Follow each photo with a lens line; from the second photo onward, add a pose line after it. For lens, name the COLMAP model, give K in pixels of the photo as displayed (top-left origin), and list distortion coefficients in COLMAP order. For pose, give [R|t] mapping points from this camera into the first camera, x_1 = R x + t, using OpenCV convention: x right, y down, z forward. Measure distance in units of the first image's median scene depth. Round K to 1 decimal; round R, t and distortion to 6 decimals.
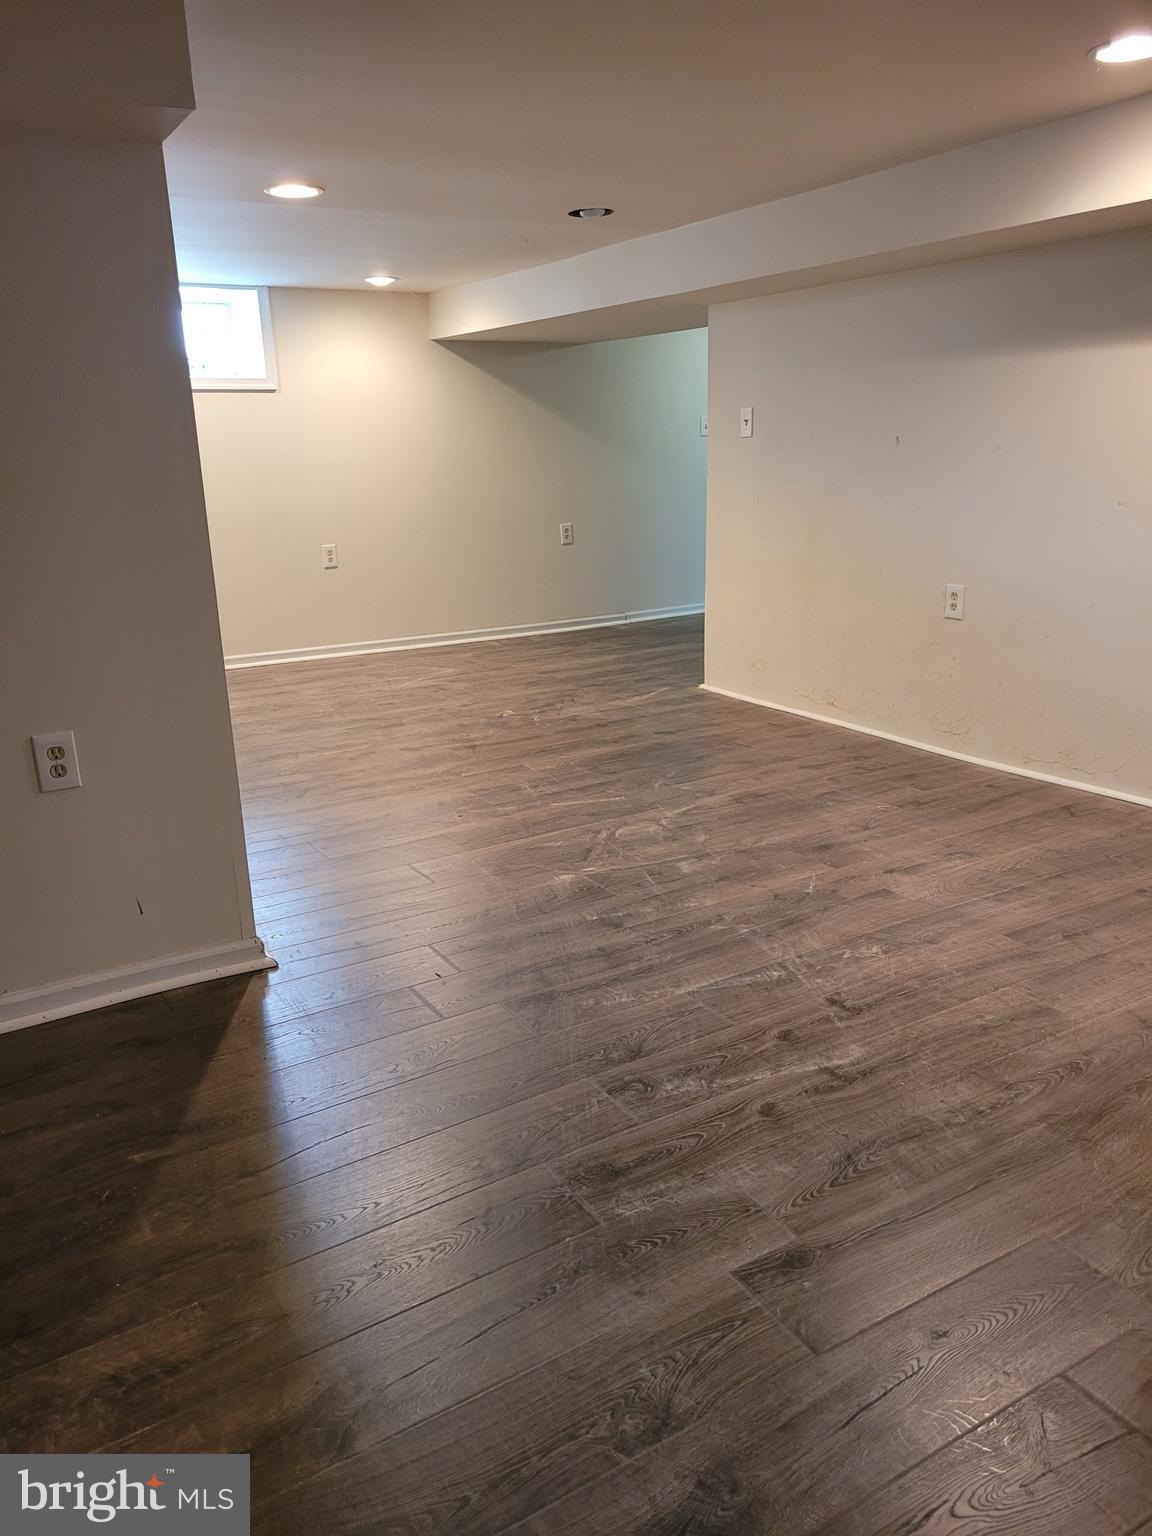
lens RADIAL K [[1155.0, 0, 562.2], [0, 1155.0, 777.8], [0, 0, 1]] dist [0.054792, -0.040064]
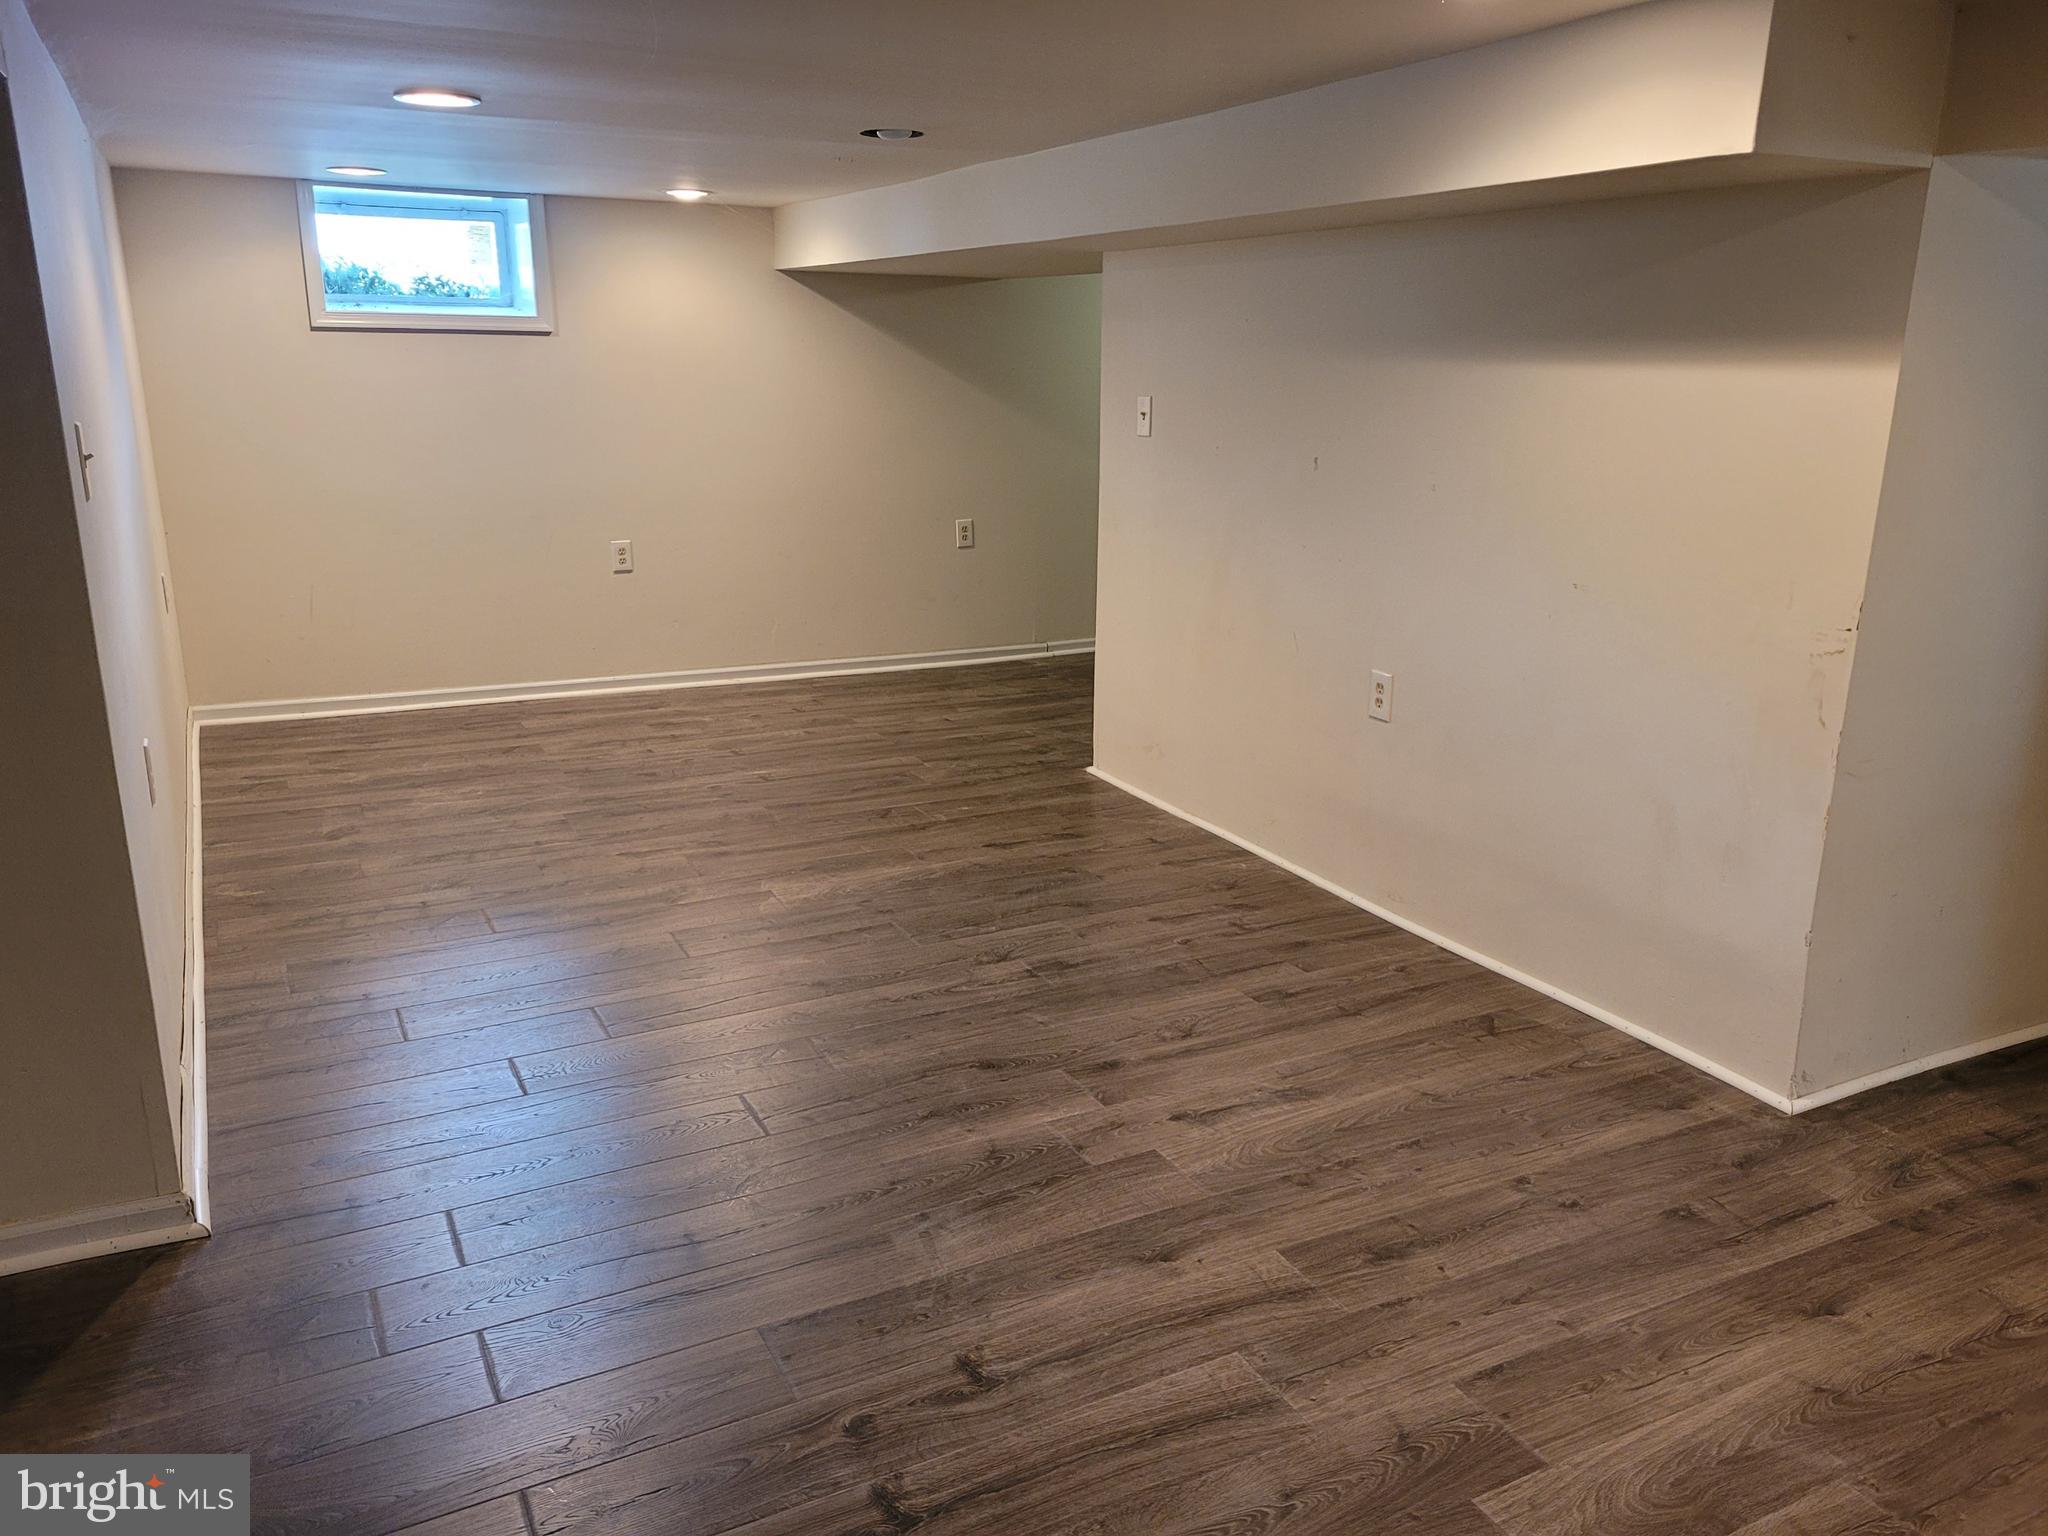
lens RADIAL K [[1540.0, 0, 1033.3], [0, 1540.0, 762.2], [0, 0, 1]] dist [0.054792, -0.040064]
pose [[0.997673, 0.050465, -0.045840, 0.169507], [-0.051679, 0.998333, -0.025699, -0.075090], [0.044467, 0.028009, 0.998618, 0.057972]]
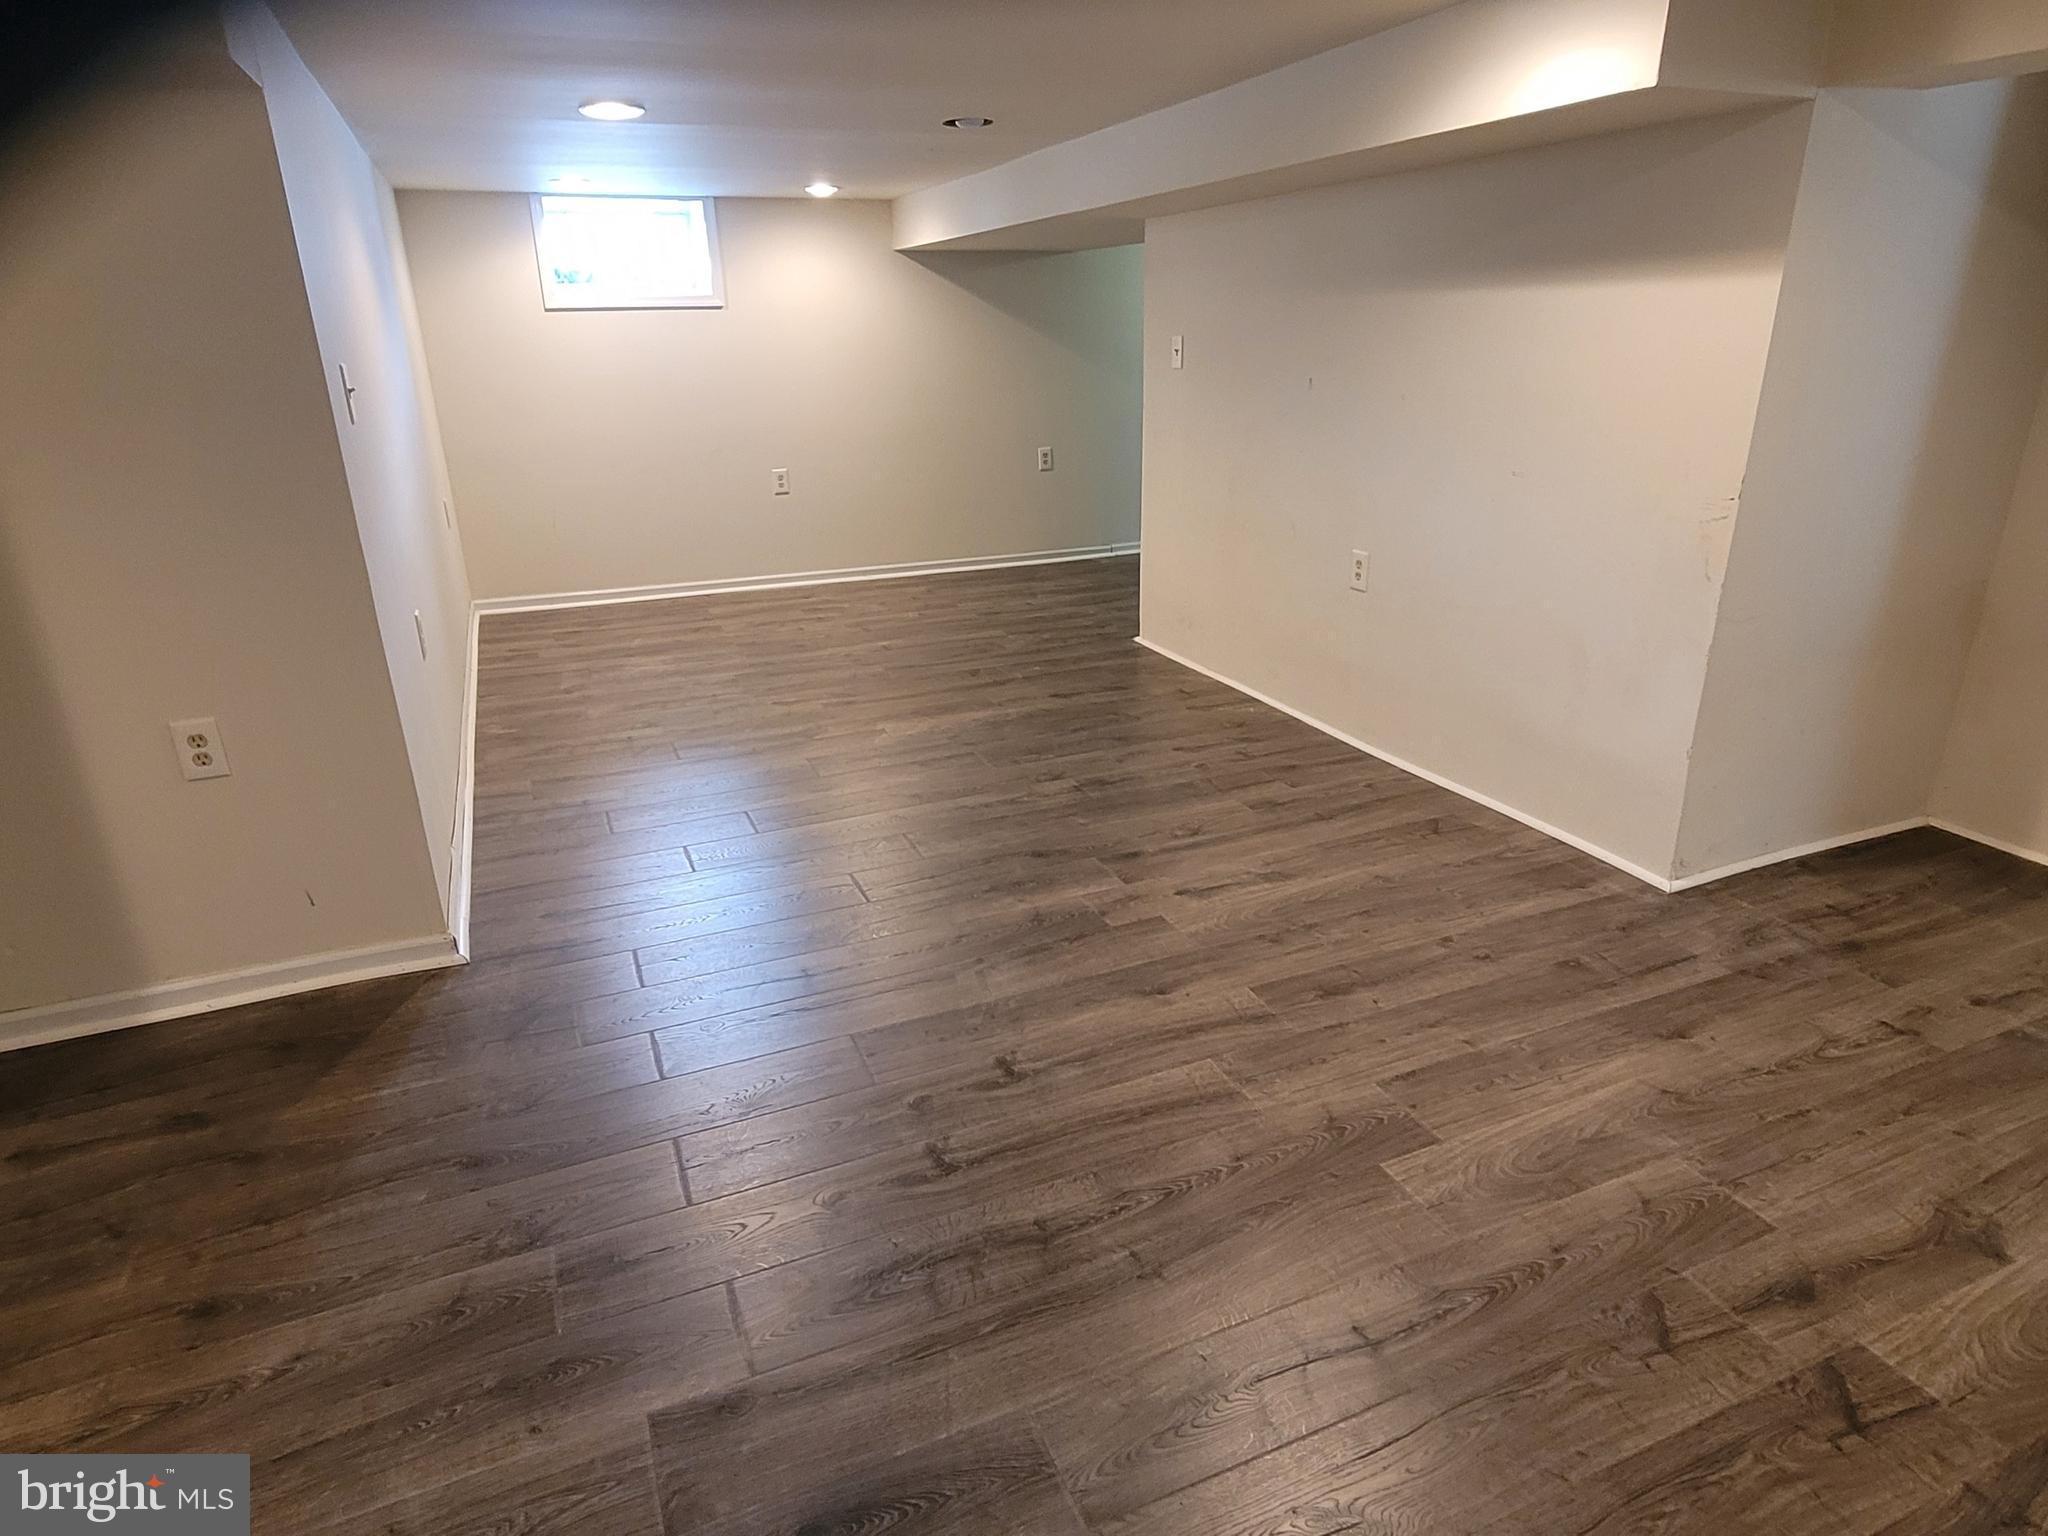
lens RADIAL K [[1181.5, 0, 1021.9], [0, 1181.5, 765.4], [0, 0, 1]] dist [-0.004398, 0.001471]
pose [[0.990769, 0.053752, -0.124451, 0.199501], [-0.044919, 0.996340, 0.072727, -0.057035], [0.127904, -0.066466, 0.989557, 0.070660]]
